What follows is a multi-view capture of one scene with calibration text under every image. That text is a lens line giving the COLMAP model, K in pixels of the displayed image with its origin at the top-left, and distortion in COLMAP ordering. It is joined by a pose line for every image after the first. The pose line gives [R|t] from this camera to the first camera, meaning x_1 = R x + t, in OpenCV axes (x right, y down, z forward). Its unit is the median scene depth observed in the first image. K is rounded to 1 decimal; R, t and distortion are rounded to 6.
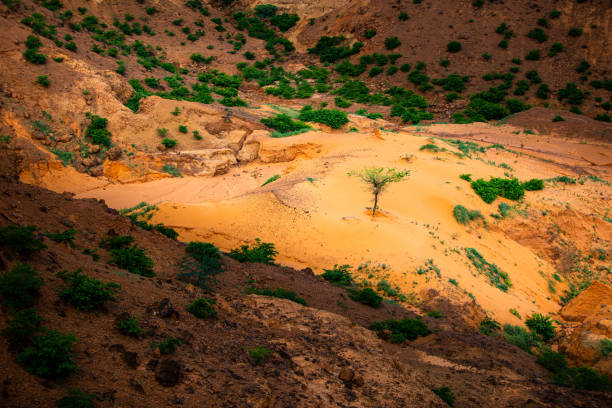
lens RADIAL K [[1079.4, 0, 305.7], [0, 1079.4, 186.4], [0, 0, 1]] dist [-0.317401, -0.006441]
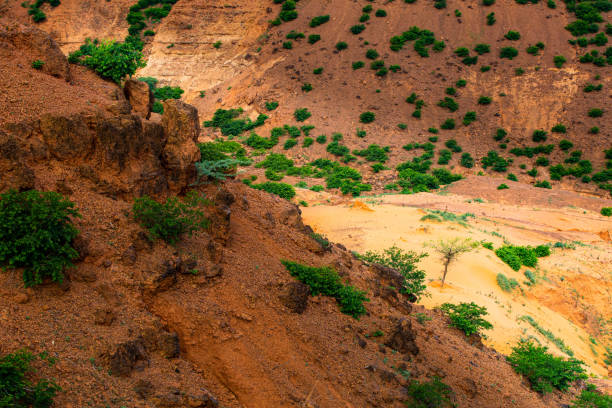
lens RADIAL K [[1083.6, 0, 306.0], [0, 1083.6, 204.0], [0, 0, 1]] dist [-0.311933, 0.155409]
pose [[0.981149, -0.021185, 0.192087, -0.139741], [0.031360, 0.998253, -0.050083, -0.001906], [-0.190690, 0.055162, 0.980099, 0.034338]]
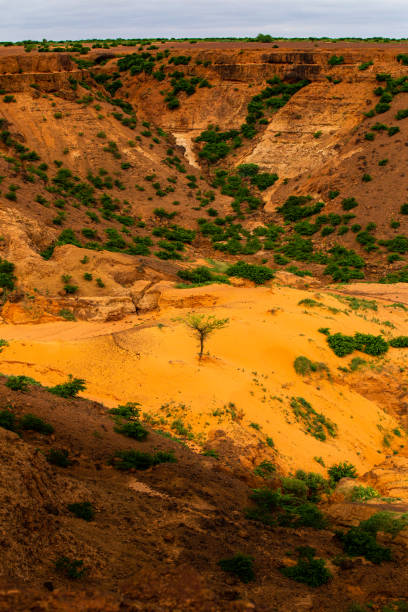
lens RADIAL K [[1079.4, 0, 204.0], [0, 1079.4, 306.0], [0, 0, 1]] dist [-0.317401, -0.006441]
pose [[0.988599, 0.039814, -0.145213, 0.123677], [-0.045424, 0.998336, -0.035526, 0.006284], [0.143557, 0.041717, 0.988762, -0.022354]]
